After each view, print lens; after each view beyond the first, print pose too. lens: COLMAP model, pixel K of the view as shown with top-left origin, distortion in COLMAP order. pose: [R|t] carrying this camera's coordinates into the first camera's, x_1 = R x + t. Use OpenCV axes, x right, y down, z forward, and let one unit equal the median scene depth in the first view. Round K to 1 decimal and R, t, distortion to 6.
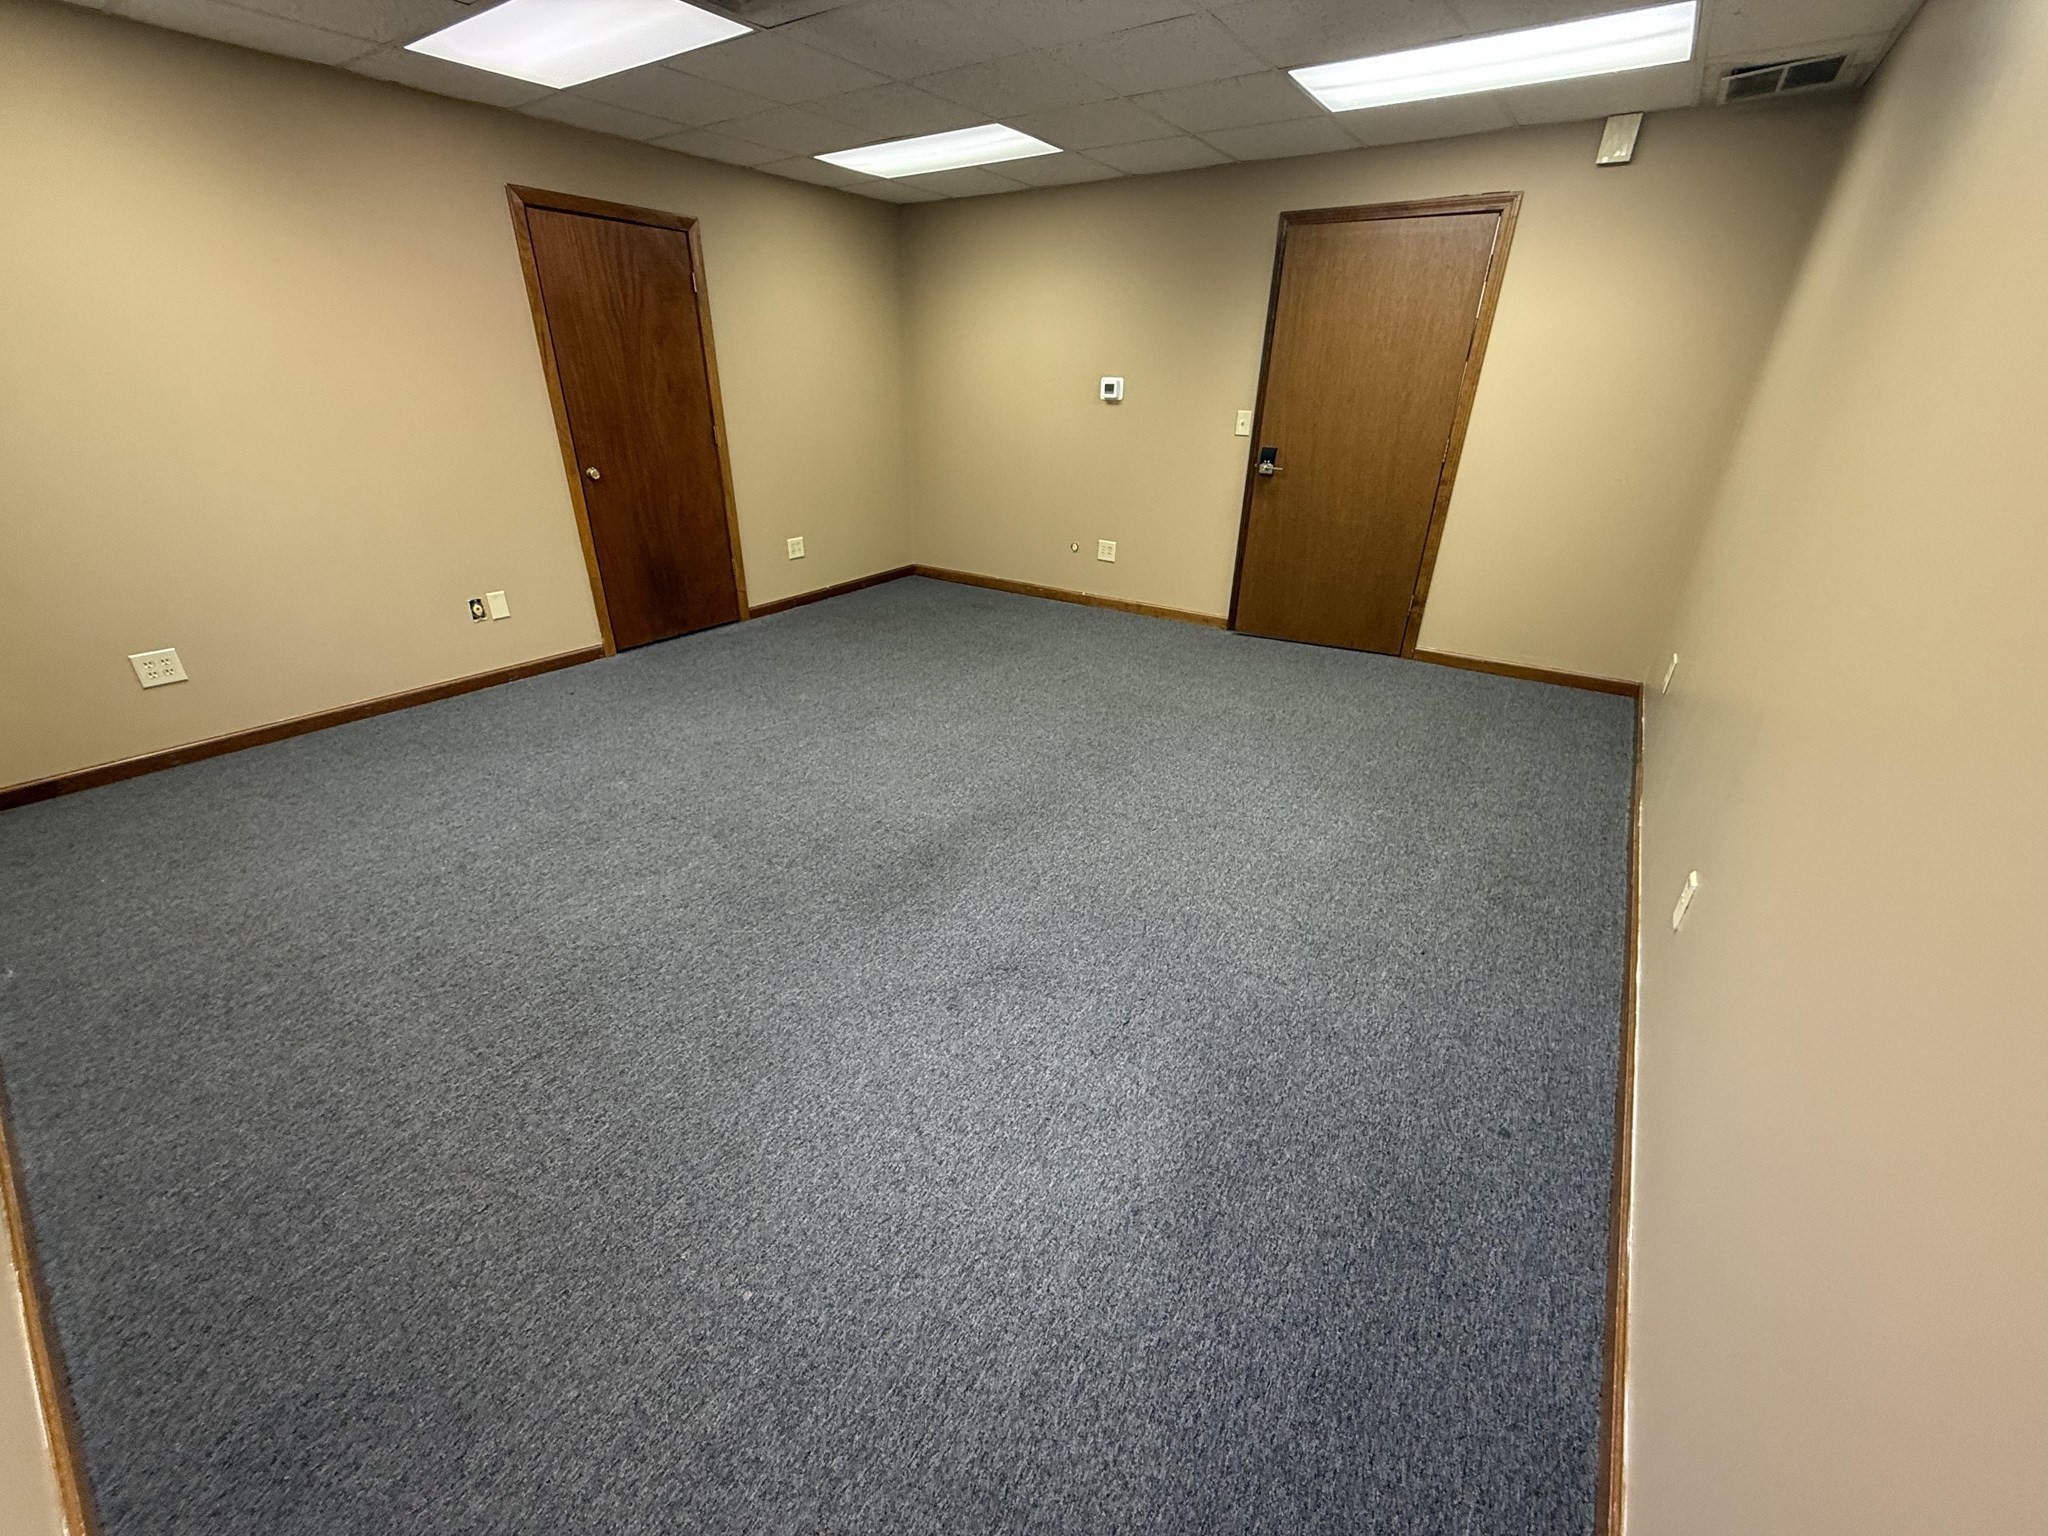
lens RADIAL K [[817.4, 0, 1019.7], [0, 817.4, 769.7], [0, 0, 1]] dist [-0.000987, 0.000136]
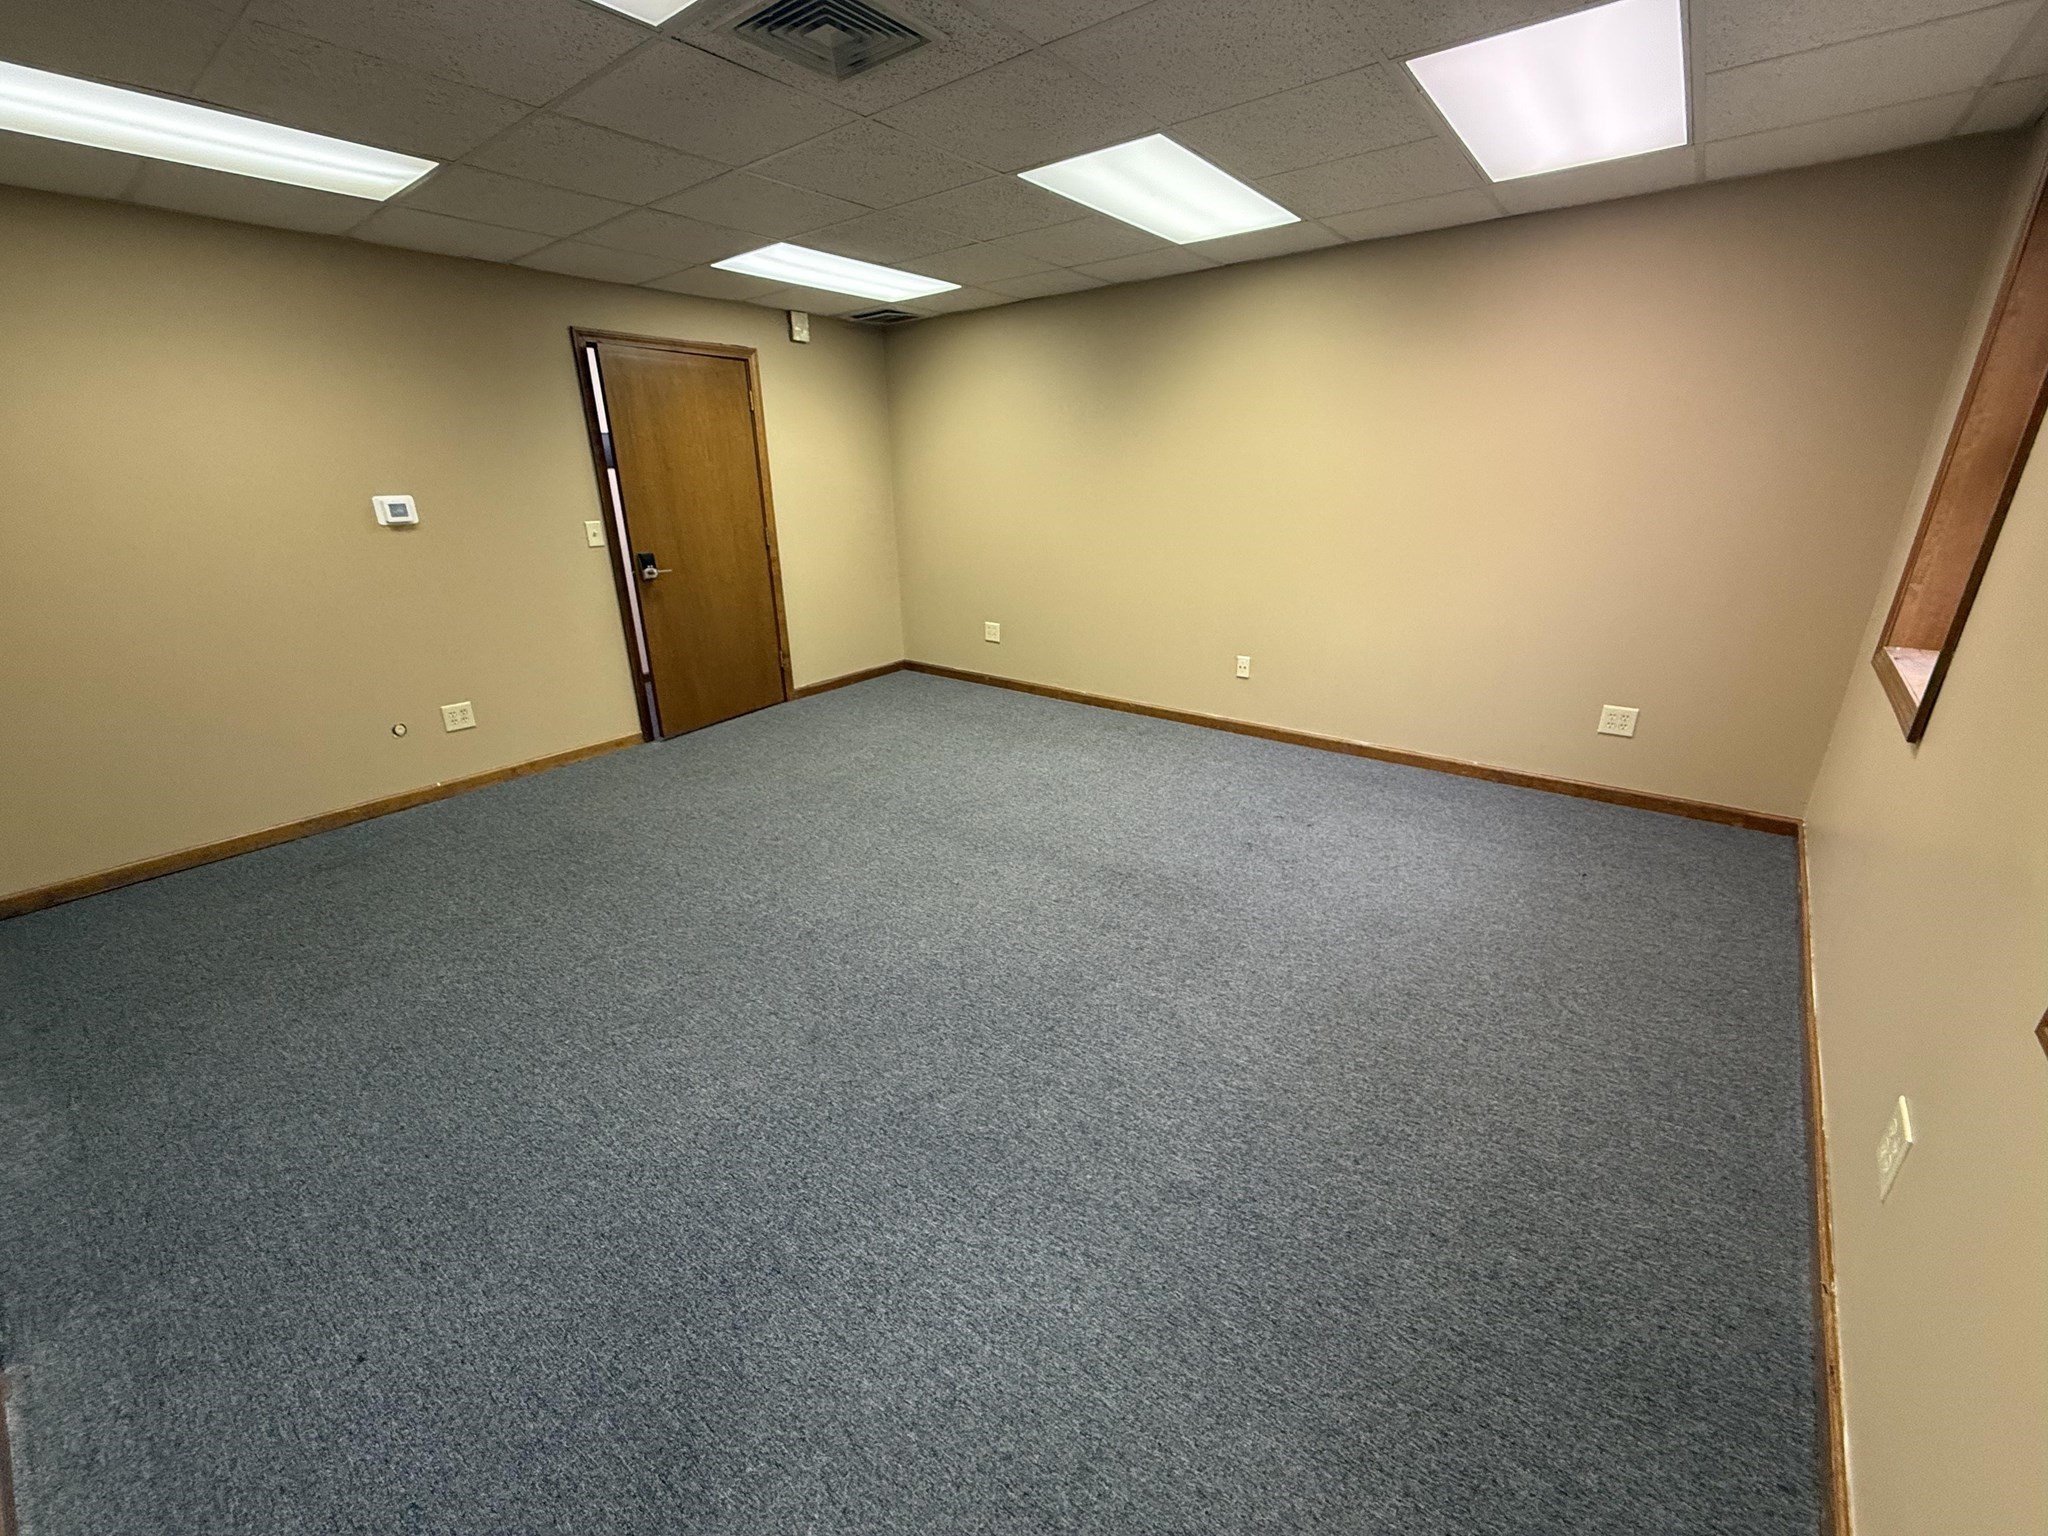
lens RADIAL K [[817.4, 0, 1019.7], [0, 817.4, 769.7], [0, 0, 1]] dist [-0.000987, 0.000136]
pose [[0.052412, -0.355448, 0.933226, -0.770205], [0.452878, 0.841348, 0.295018, -0.285816], [-0.890031, 0.407175, 0.205071, 0.546648]]
